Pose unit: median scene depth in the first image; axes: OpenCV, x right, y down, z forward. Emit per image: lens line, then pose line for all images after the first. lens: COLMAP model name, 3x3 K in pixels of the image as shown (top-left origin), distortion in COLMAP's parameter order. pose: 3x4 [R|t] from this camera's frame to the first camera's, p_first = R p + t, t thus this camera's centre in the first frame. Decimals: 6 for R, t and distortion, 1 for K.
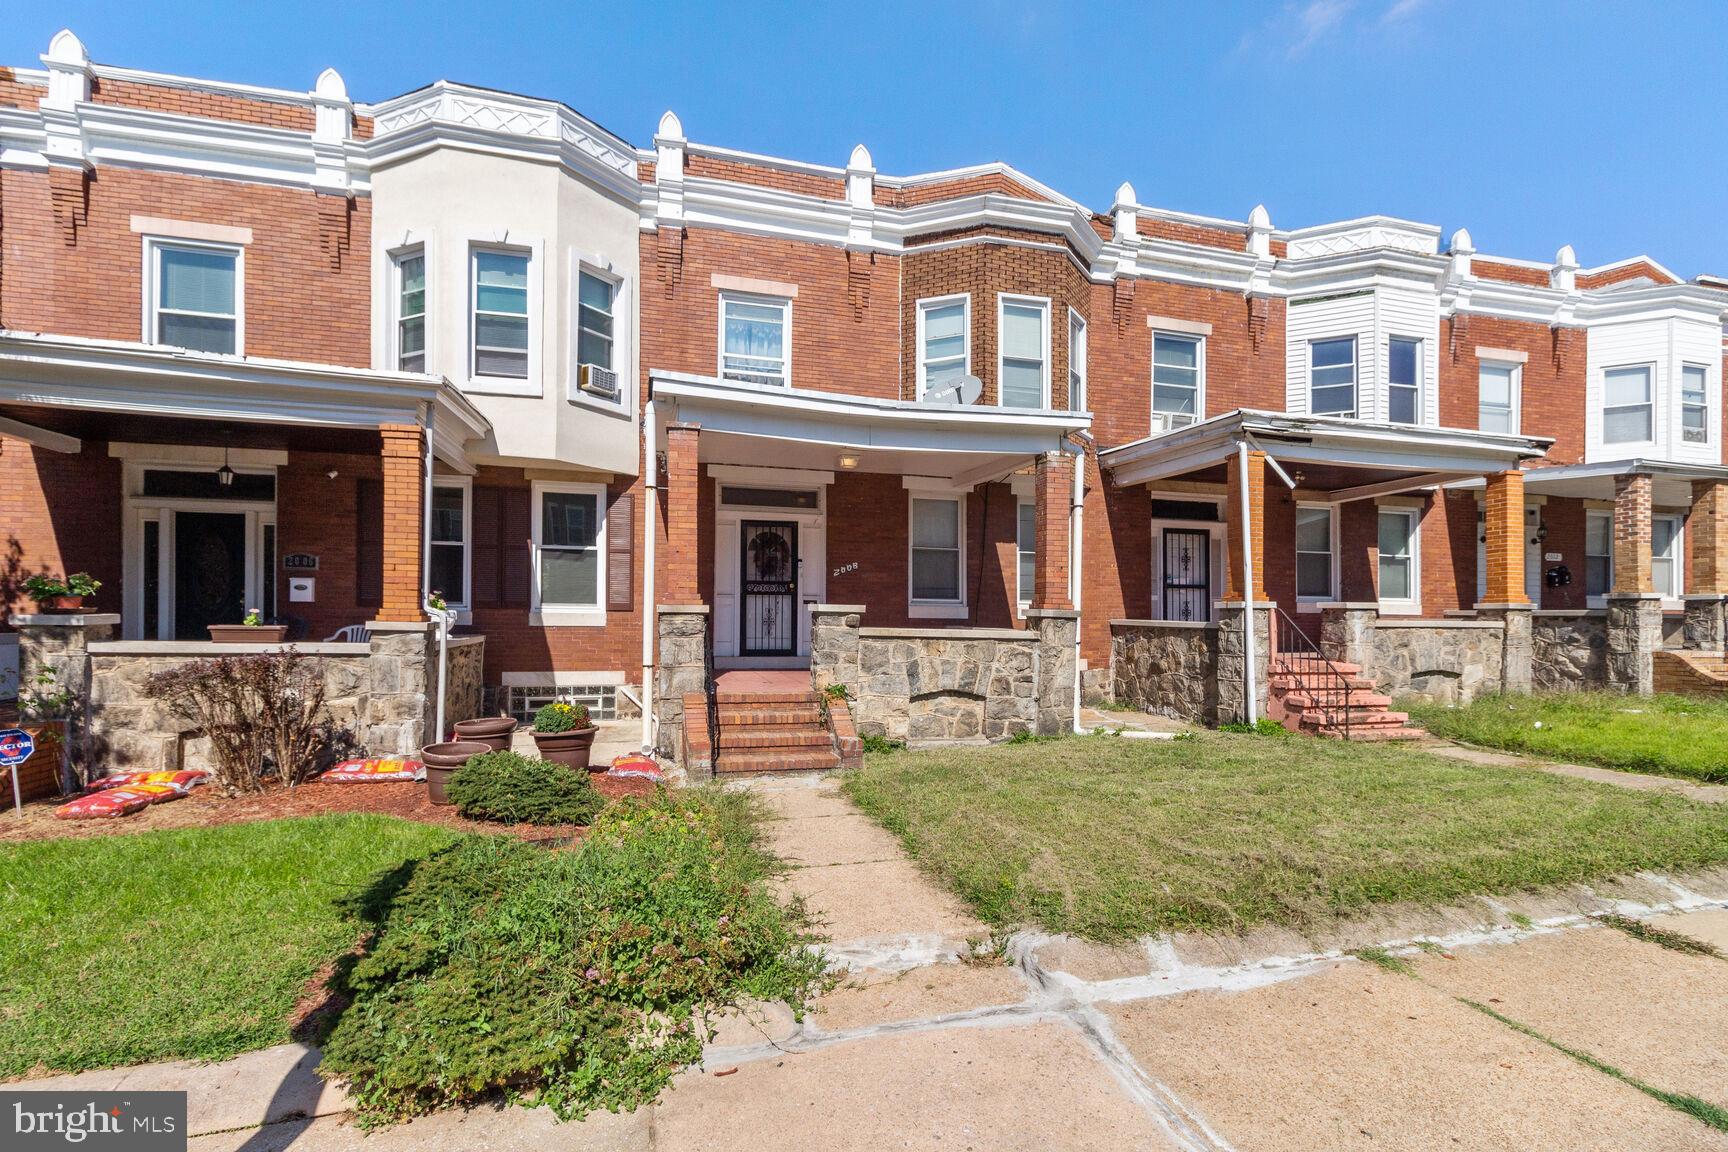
lens RADIAL K [[810.9, 0, 863.0], [0, 810.9, 637.1], [0, 0, 1]] dist [0.000909, 0.000098]
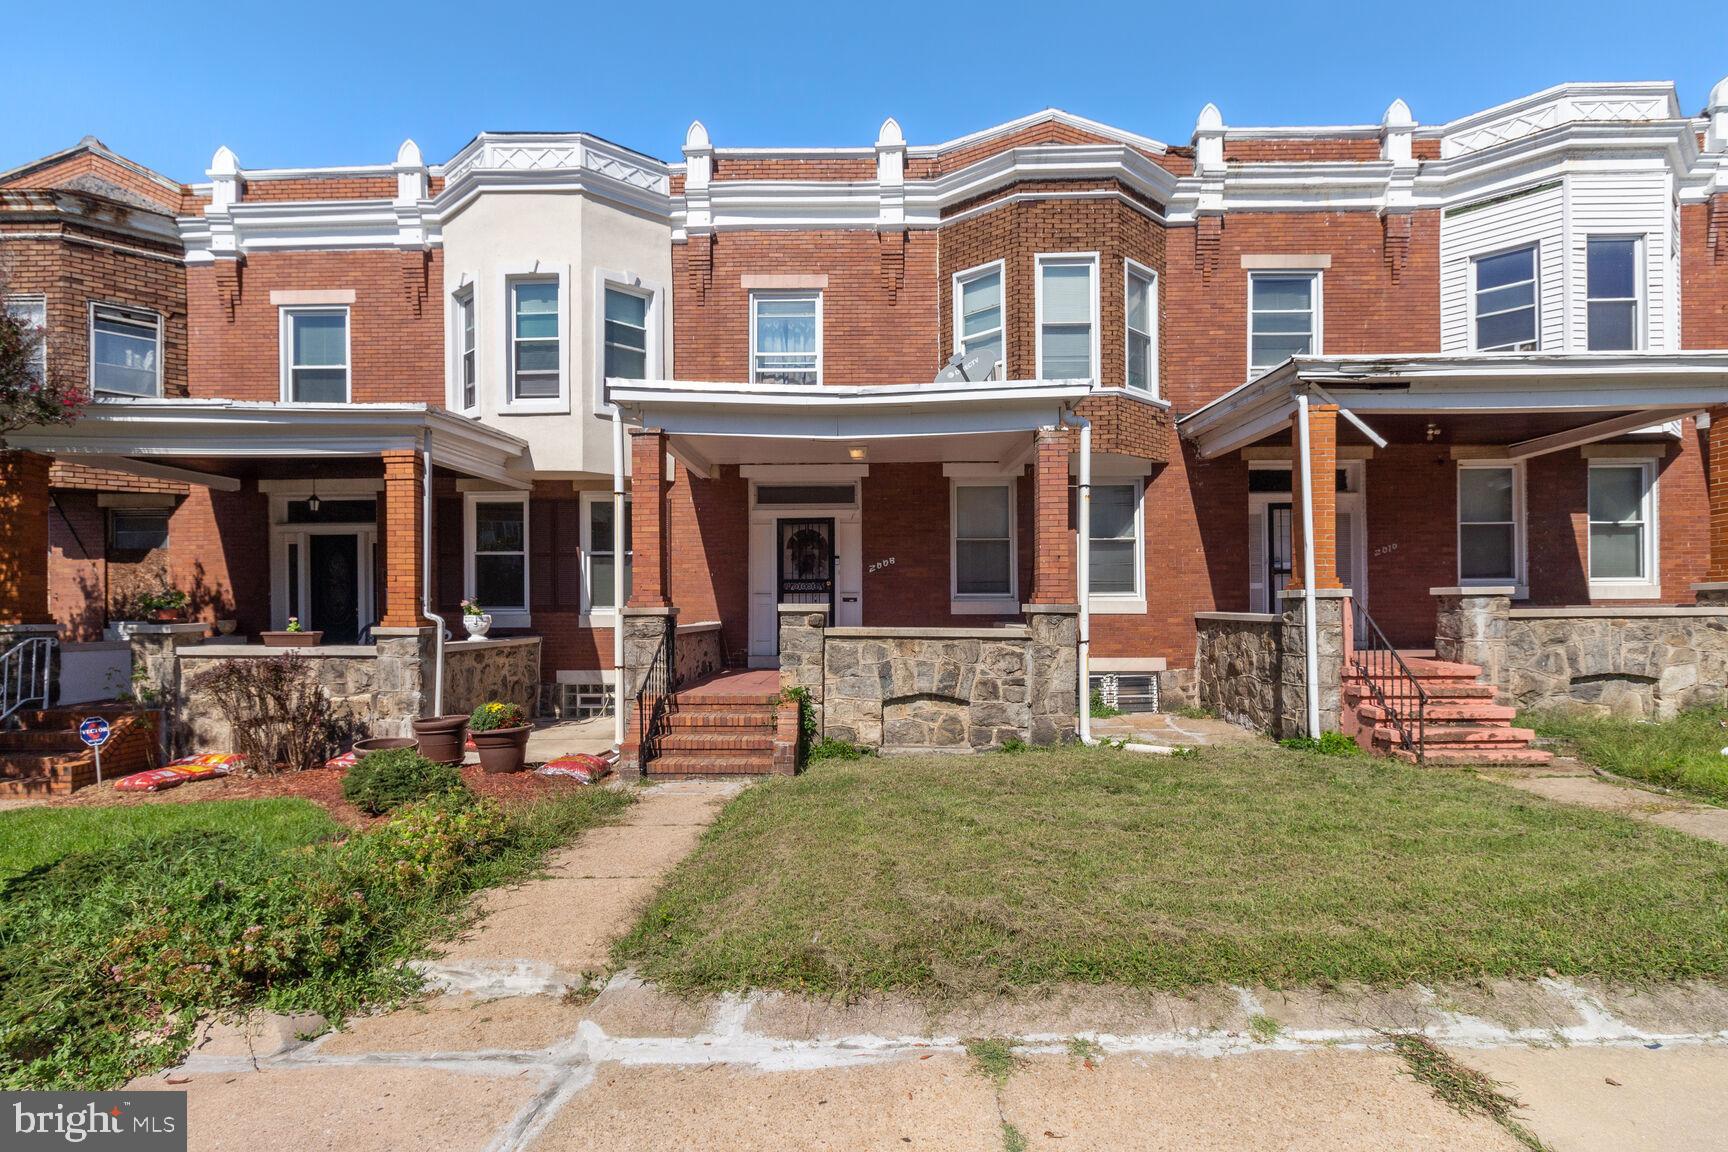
lens RADIAL K [[816.2, 0, 860.1], [0, 816.2, 636.4], [0, 0, 1]] dist [0.002011, 0.000579]
pose [[0.958855, -0.007128, -0.283806, 0.253669], [0.009132, 0.999942, 0.005740, -0.004897], [0.283748, -0.008096, 0.958865, 0.071629]]
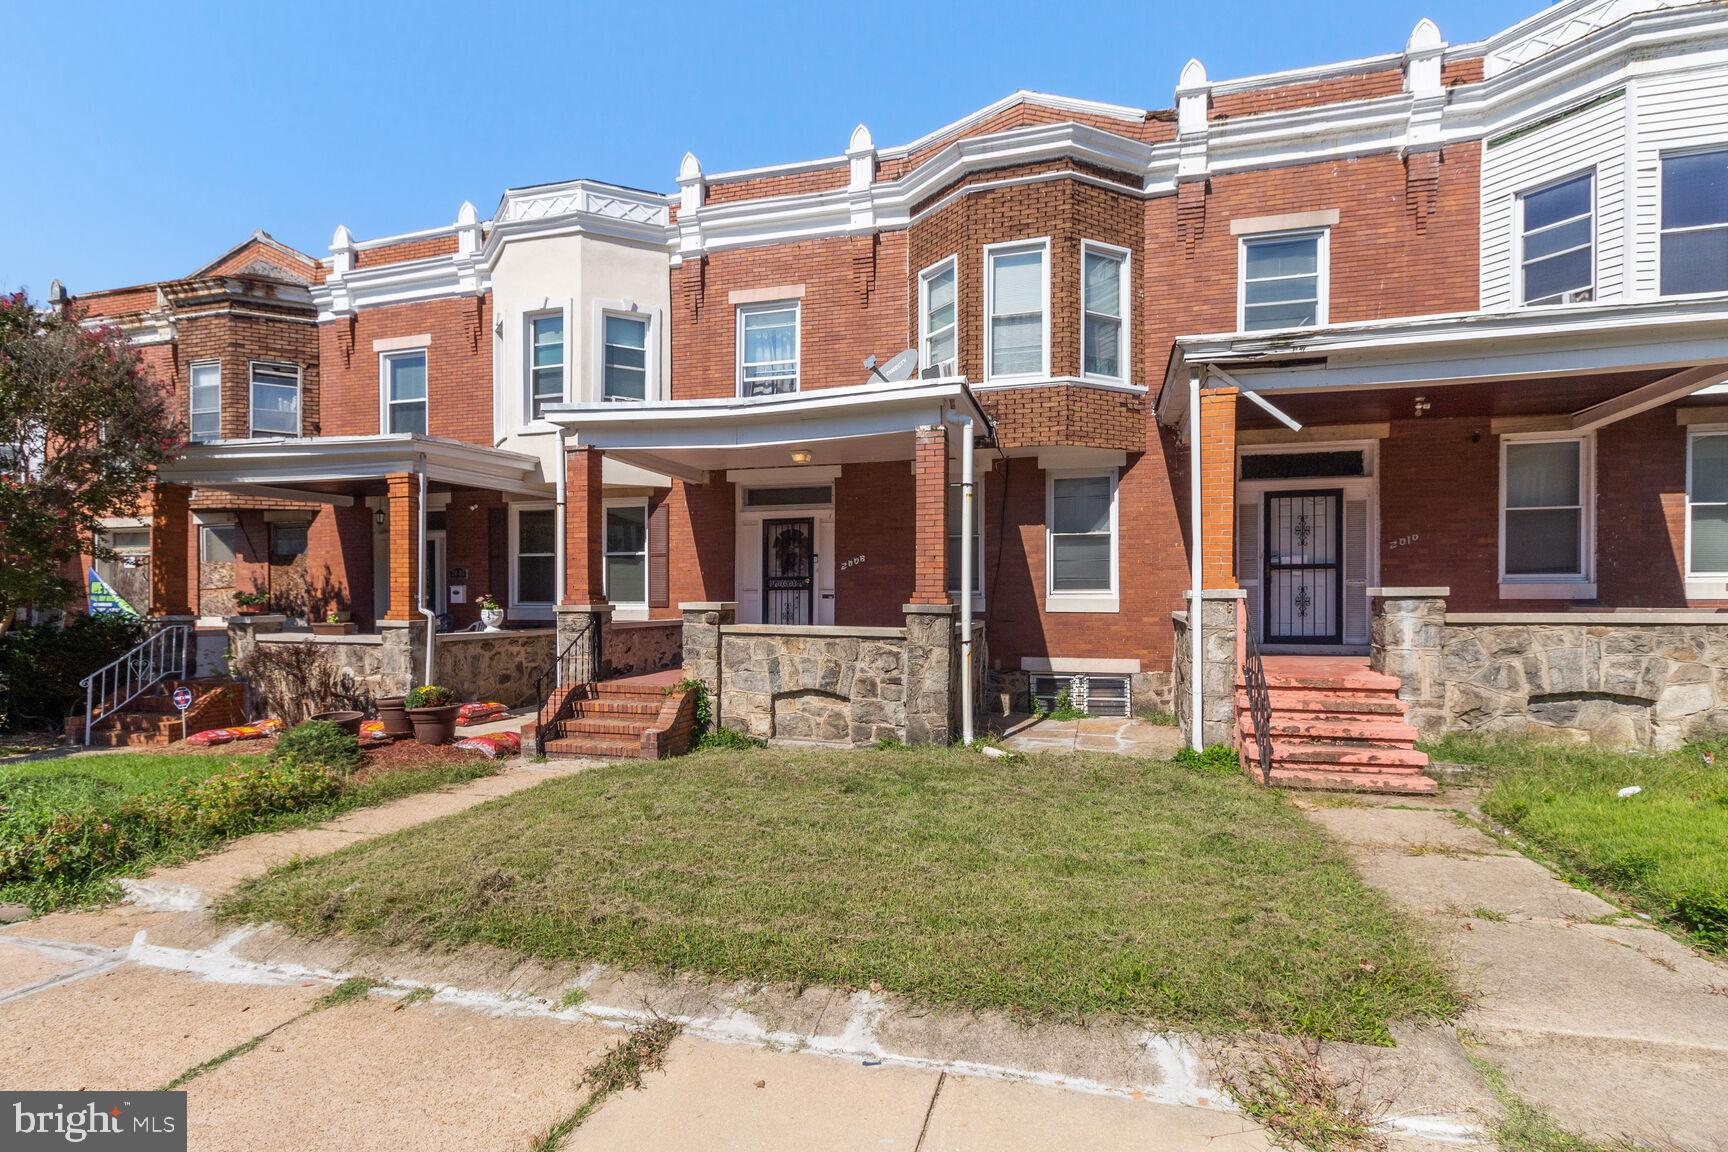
lens RADIAL K [[816.2, 0, 860.1], [0, 816.2, 636.4], [0, 0, 1]] dist [0.002011, 0.000579]
pose [[0.855104, 0.010658, -0.518347, 0.559914], [-0.002195, 0.999854, 0.016937, -0.011941], [0.518452, -0.013345, 0.855003, 0.170366]]
